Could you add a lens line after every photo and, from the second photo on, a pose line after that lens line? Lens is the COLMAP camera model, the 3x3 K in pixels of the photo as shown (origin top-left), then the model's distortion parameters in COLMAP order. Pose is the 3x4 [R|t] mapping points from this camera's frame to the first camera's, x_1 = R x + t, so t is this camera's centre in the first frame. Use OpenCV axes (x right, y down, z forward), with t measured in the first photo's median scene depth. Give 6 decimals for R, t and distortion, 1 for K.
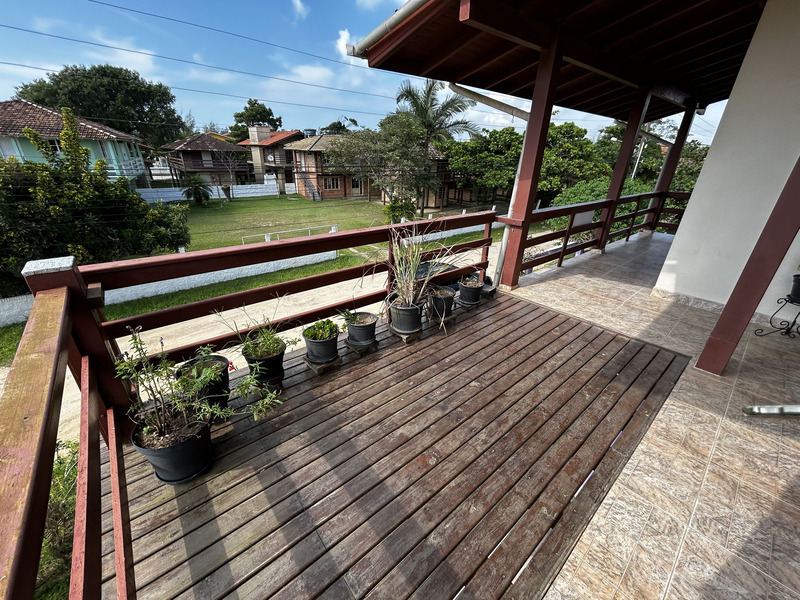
lens RADIAL K [[323.6, 0, 399.3], [0, 323.6, 301.7], [0, 0, 1]] dist [0.000914, 0.000056]
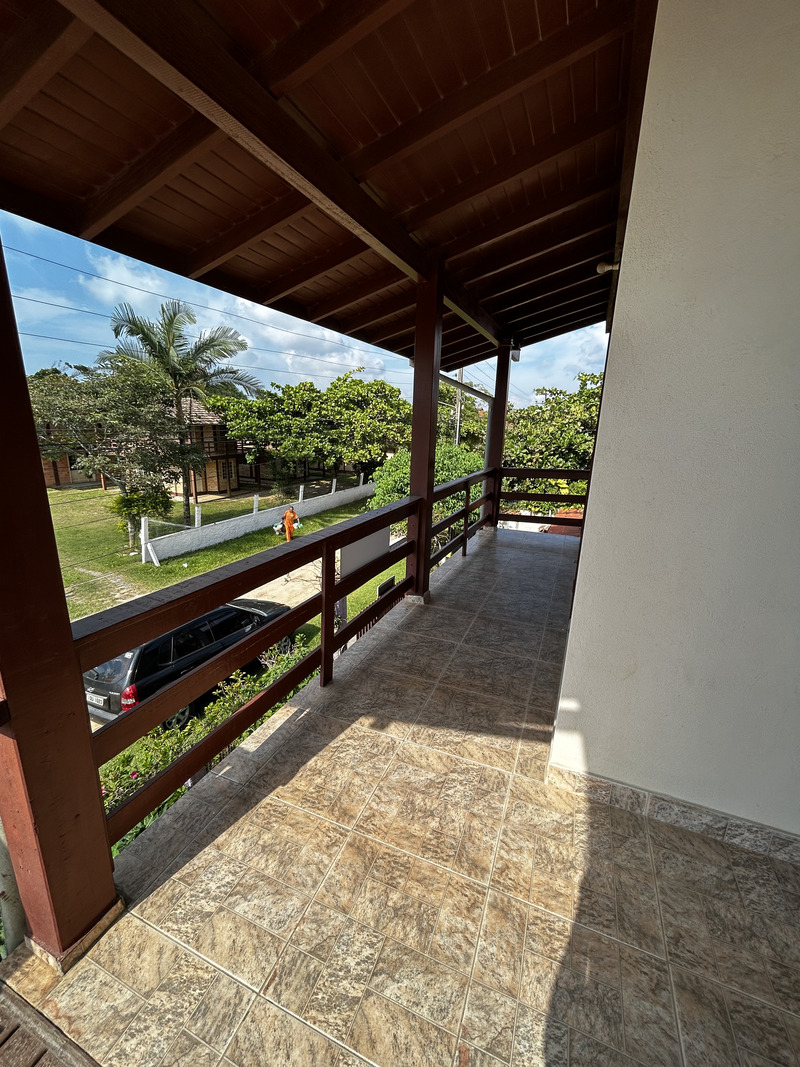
lens RADIAL K [[431.6, 0, 400.2], [0, 431.6, 532.2], [0, 0, 1]] dist [0.000914, 0.000056]
pose [[0.896519, -0.113205, 0.428297, 0.075892], [0.183316, 0.974942, -0.126029, -0.040904], [-0.403297, 0.191501, 0.894806, 0.096289]]
